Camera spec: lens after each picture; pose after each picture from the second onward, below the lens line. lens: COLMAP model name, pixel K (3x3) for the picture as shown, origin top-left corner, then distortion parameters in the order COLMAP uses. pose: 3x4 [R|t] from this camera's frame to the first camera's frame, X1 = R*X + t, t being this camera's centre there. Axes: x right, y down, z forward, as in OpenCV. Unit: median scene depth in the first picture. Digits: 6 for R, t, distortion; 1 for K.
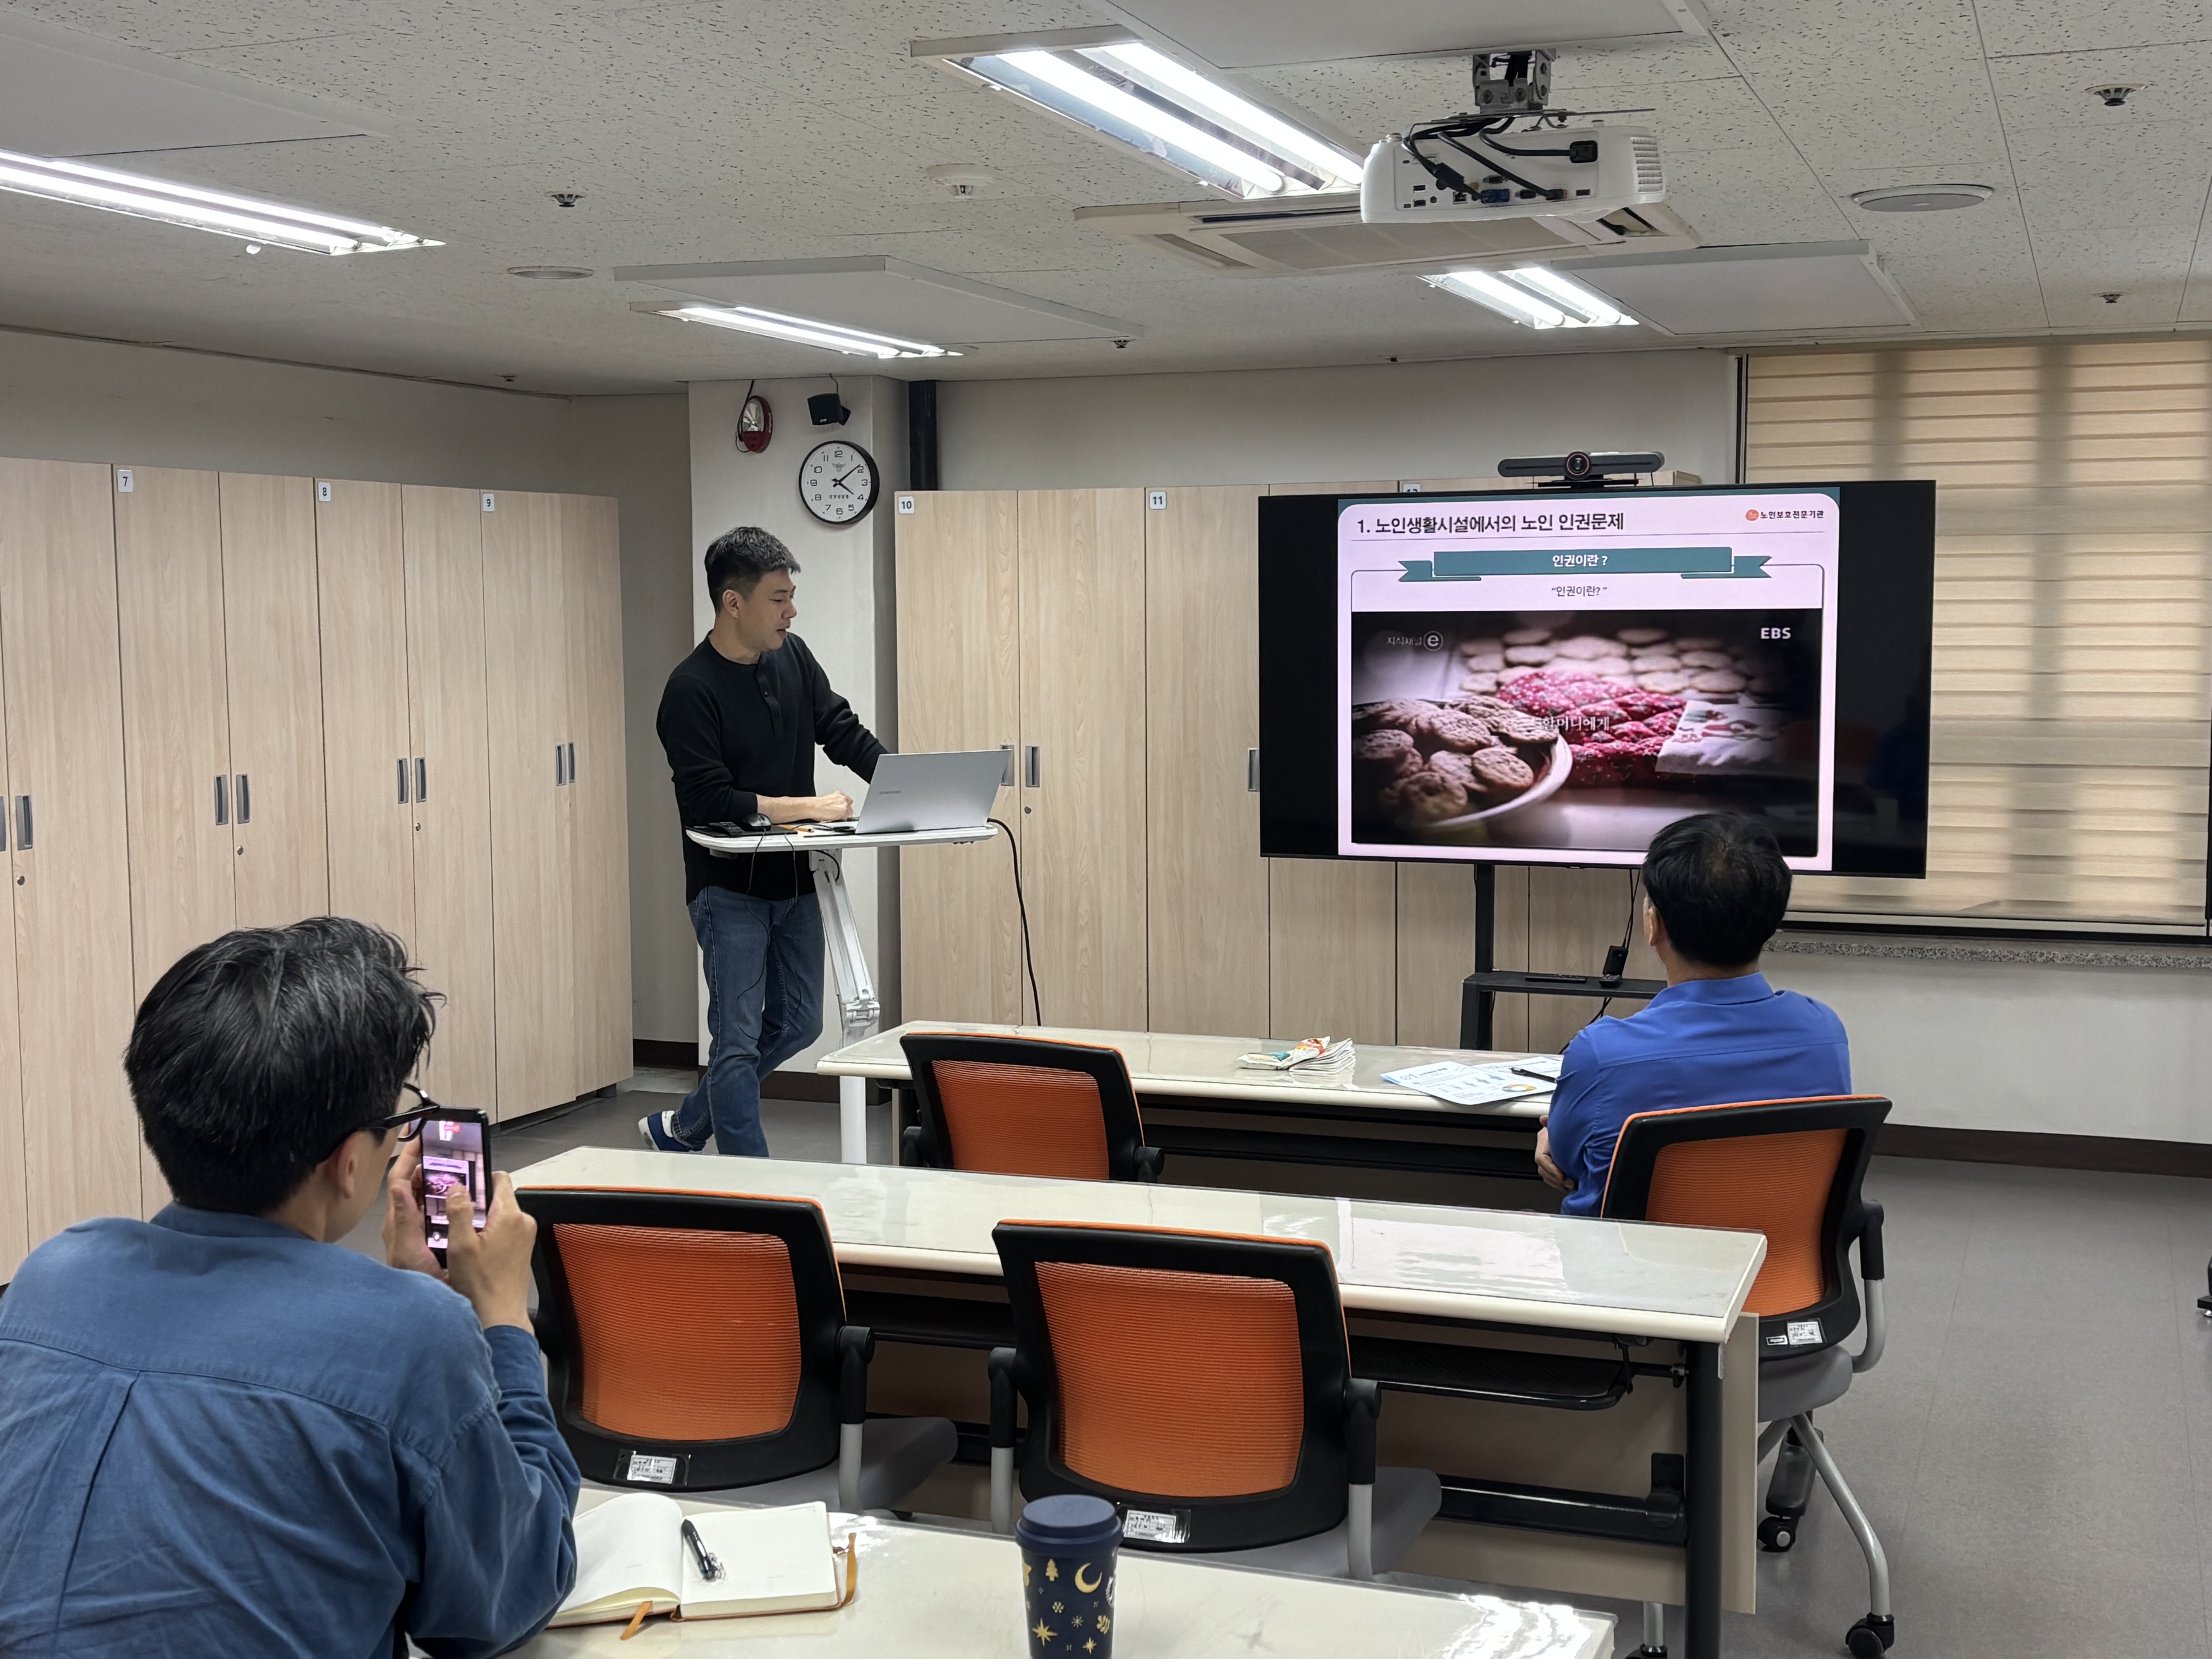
lens RADIAL K [[2683.7, 0, 1110.7], [0, 2683.7, 824.8], [0, 0, 1]] dist [0.079777, 0.000000]
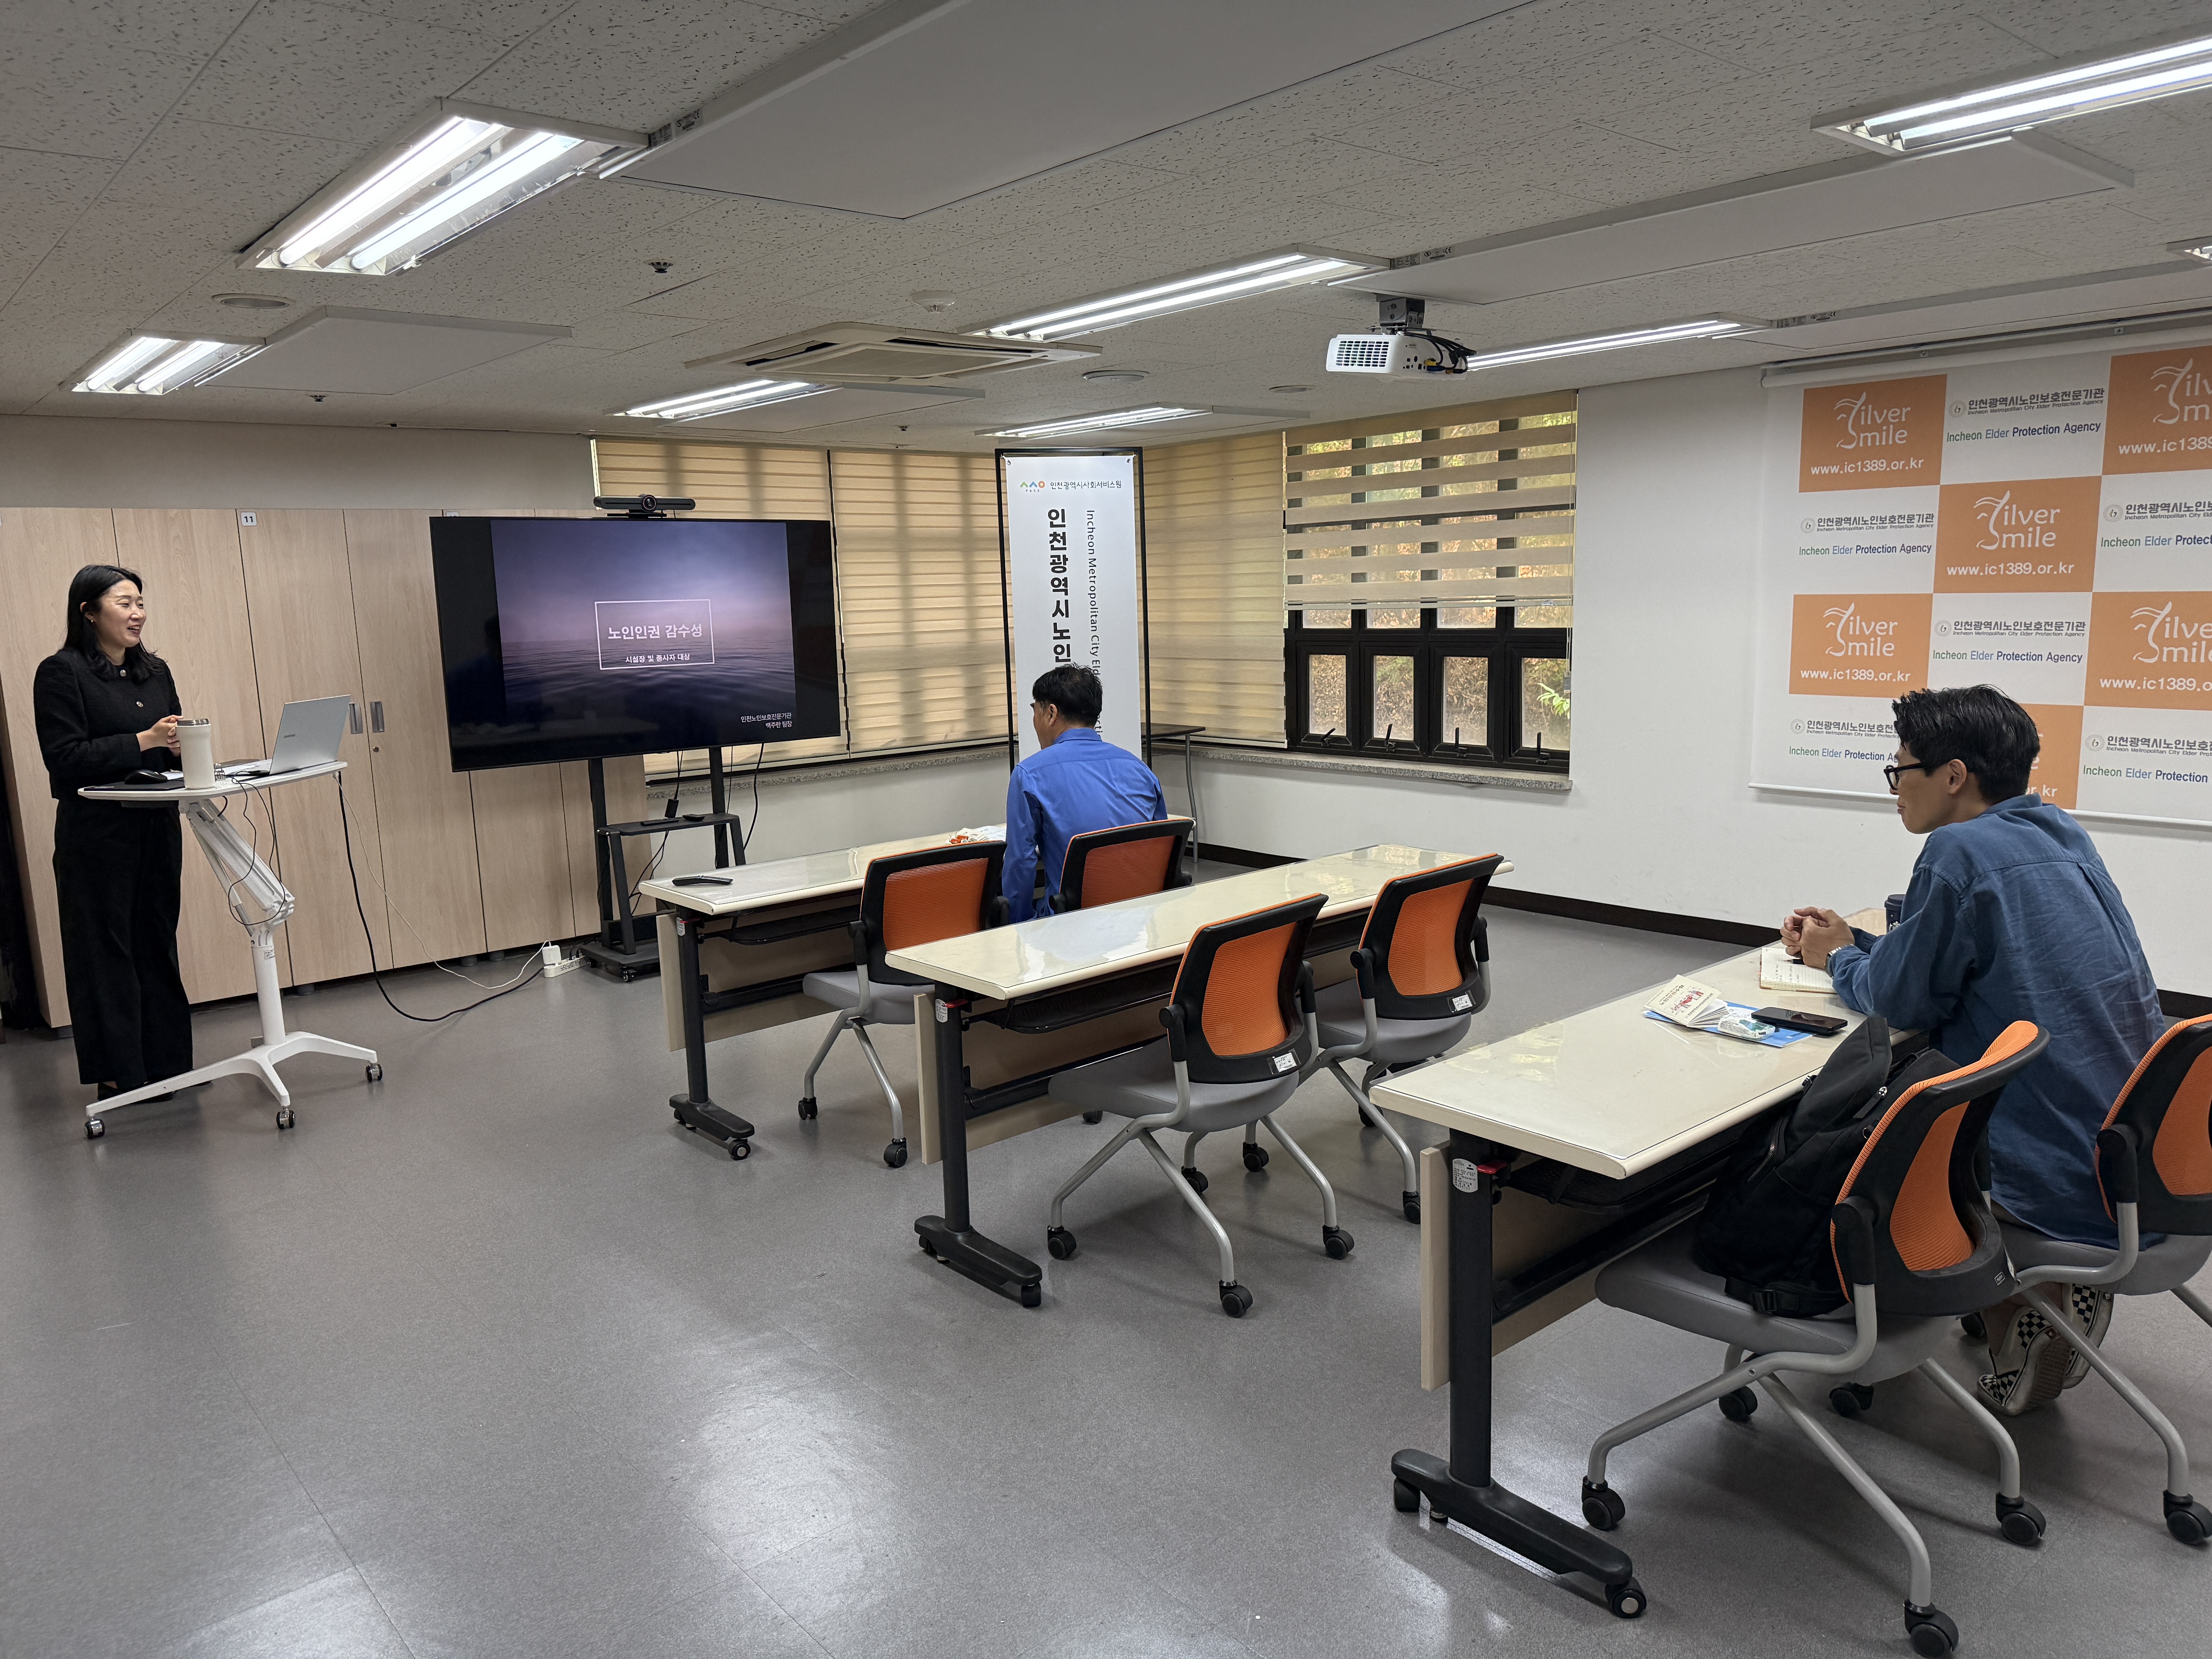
lens RADIAL K [[1554.5, 0, 1111.7], [0, 1554.5, 833.2], [0, 0, 1]] dist [0.059108, -0.063842]
pose [[0.454838, -0.151753, 0.877550, -0.604448], [0.101439, 0.987790, 0.118240, -0.022630], [-0.884778, 0.035238, 0.464678, 0.350143]]
